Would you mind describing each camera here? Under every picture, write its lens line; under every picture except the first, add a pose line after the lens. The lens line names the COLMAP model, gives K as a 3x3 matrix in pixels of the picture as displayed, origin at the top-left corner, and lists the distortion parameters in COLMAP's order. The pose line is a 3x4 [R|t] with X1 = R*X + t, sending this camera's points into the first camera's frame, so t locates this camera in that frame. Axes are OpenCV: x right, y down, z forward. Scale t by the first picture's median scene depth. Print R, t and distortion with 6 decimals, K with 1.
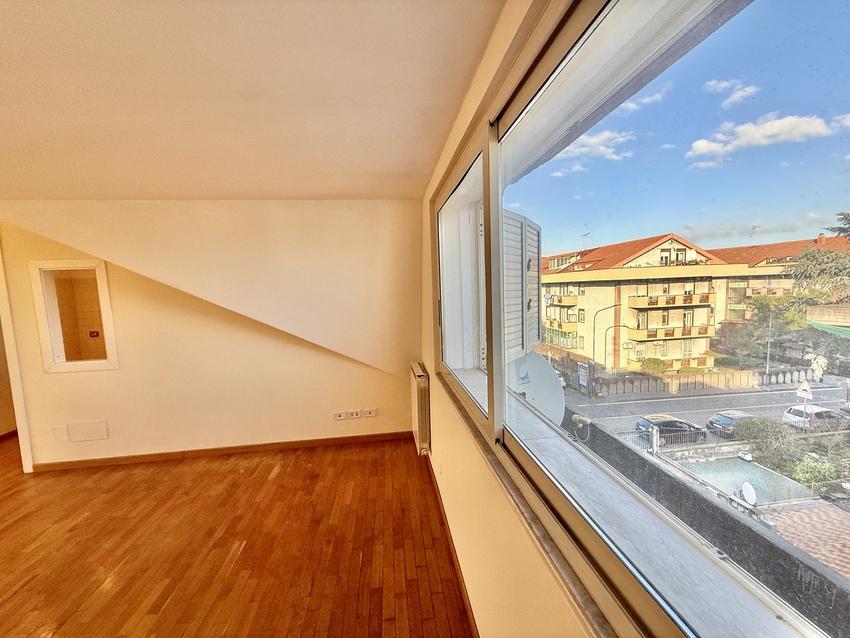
lens RADIAL K [[339.8, 0, 422.4], [0, 339.8, 313.5], [0, 0, 1]] dist [0.000841, 0.000456]
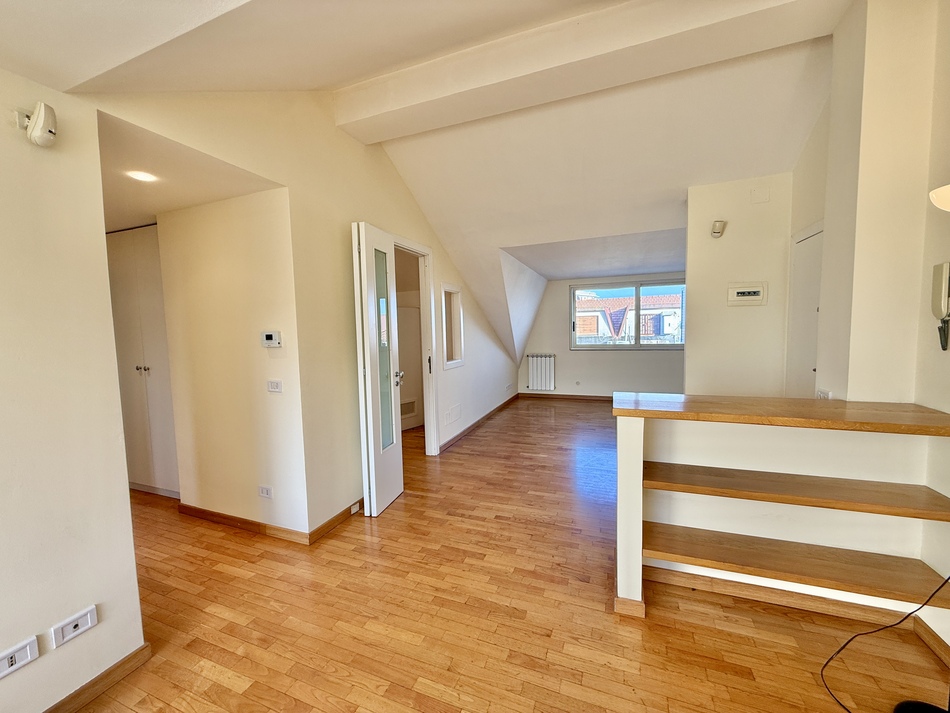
lens RADIAL K [[379.2, 0, 471.7], [0, 379.2, 353.7], [0, 0, 1]] dist [-0.000741, 0.000103]
pose [[0.470443, -0.033430, 0.881797, -2.261548], [0.075353, 0.997154, -0.002398, 0.121538], [-0.879207, 0.067574, 0.471624, 0.231817]]
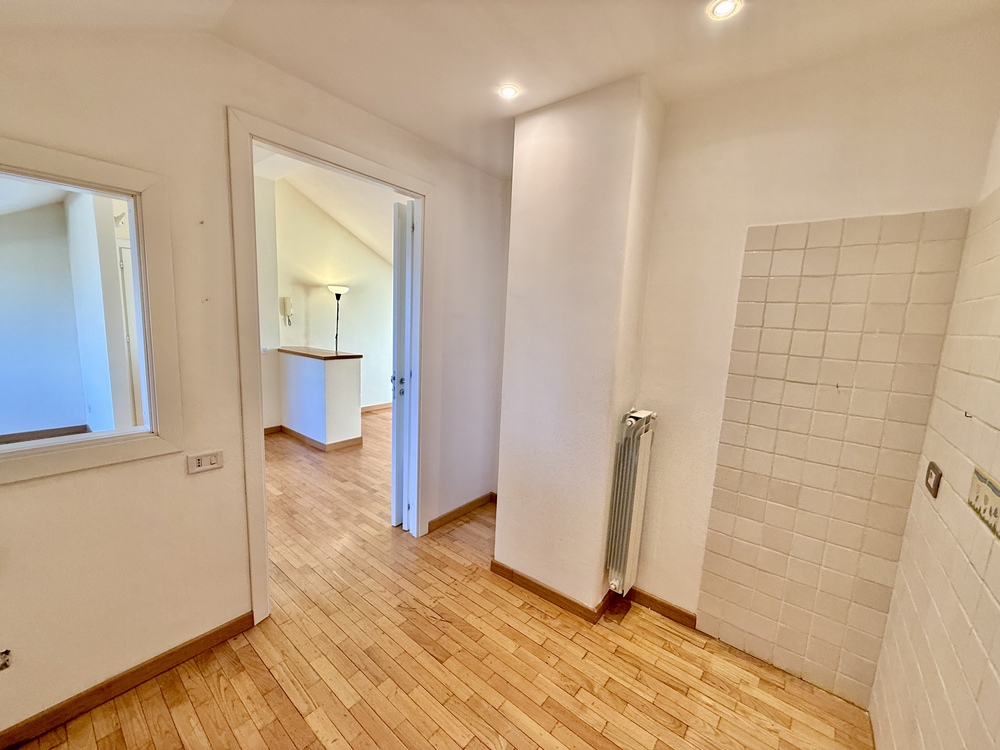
lens RADIAL K [[399.2, 0, 497.1], [0, 399.2, 373.7], [0, 0, 1]] dist [-0.000741, 0.000103]
pose [[-0.716032, 0.103119, -0.690409, -1.033458], [-0.070993, 0.973144, 0.218976, -0.058451], [0.694448, 0.205808, -0.689482, 1.619701]]
